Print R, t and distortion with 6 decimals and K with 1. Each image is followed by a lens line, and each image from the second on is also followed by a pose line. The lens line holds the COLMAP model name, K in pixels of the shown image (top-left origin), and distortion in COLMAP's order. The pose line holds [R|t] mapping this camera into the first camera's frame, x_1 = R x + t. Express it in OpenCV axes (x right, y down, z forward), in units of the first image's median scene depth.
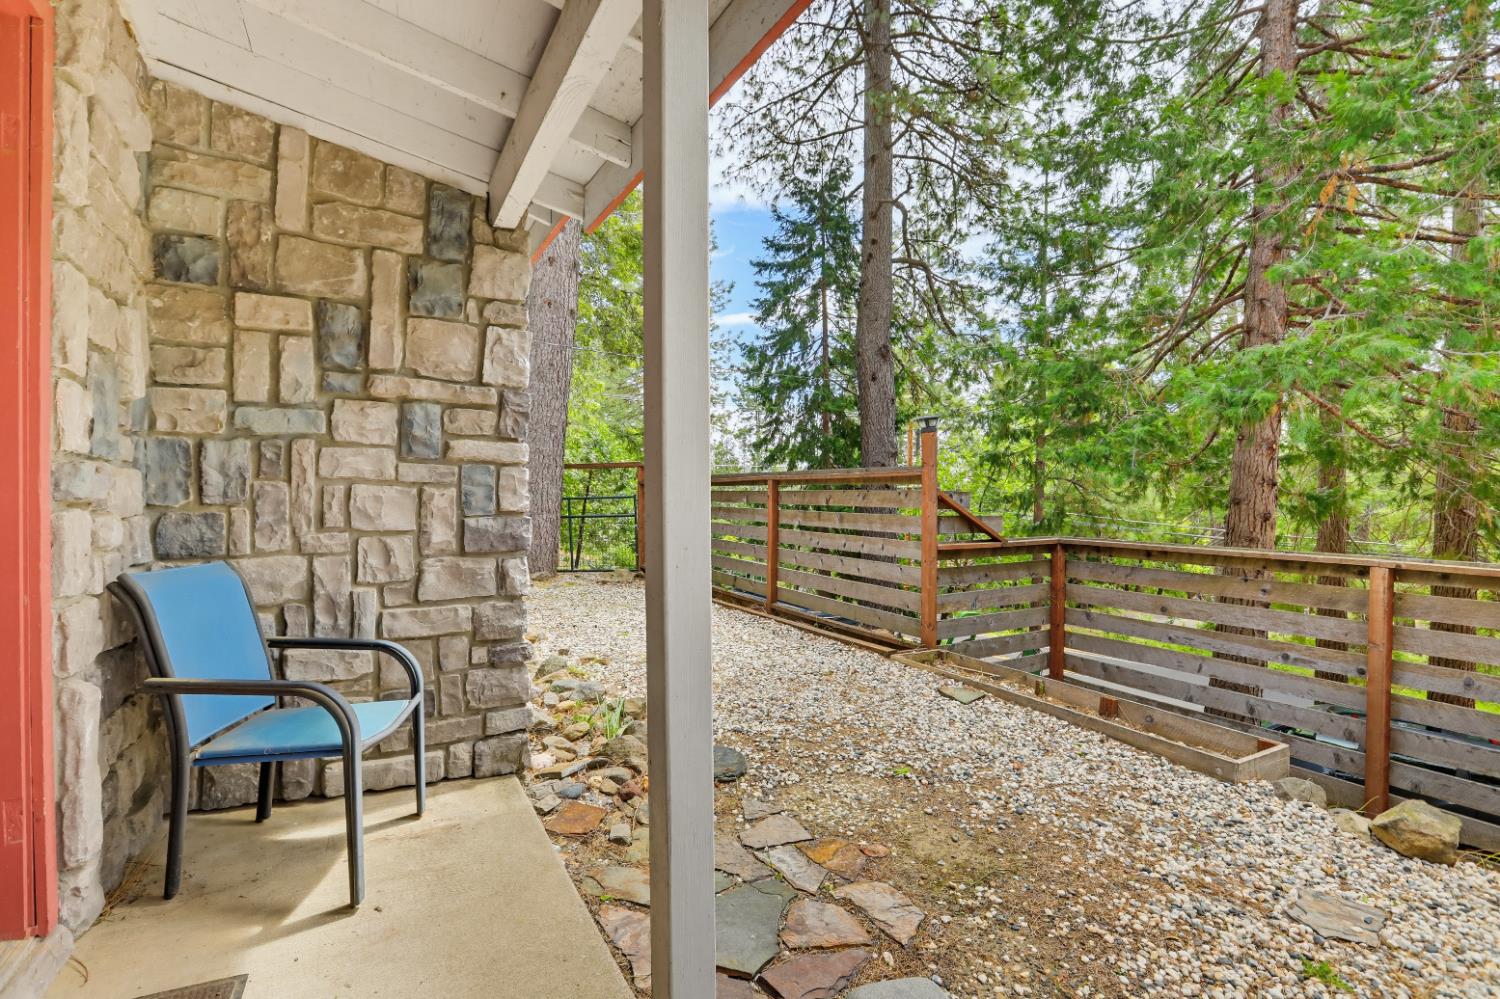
lens RADIAL K [[696.4, 0, 723.1], [0, 696.4, 494.3], [0, 0, 1]] dist [-0.040886, 0.011782]
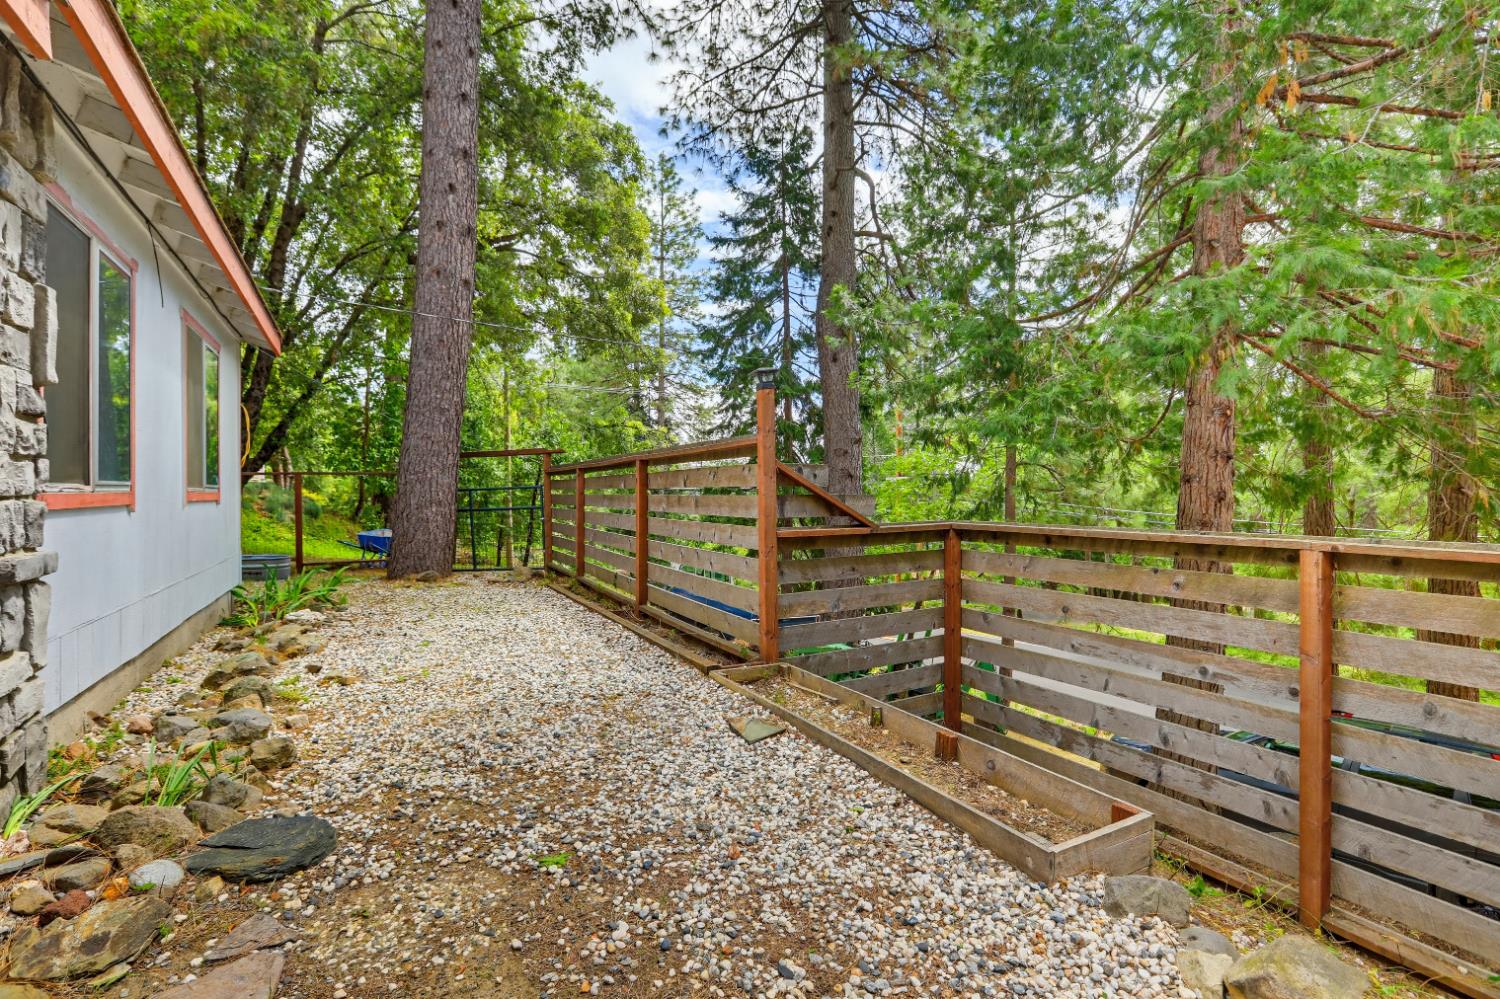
lens RADIAL K [[696.4, 0, 750.9], [0, 696.4, 482.5], [0, 0, 1]] dist [-0.040886, 0.011782]
pose [[0.999943, -0.009365, 0.005197, 0.176578], [0.009437, 0.999857, -0.014055, 0.018116], [-0.005065, 0.014104, 0.999888, 0.129328]]
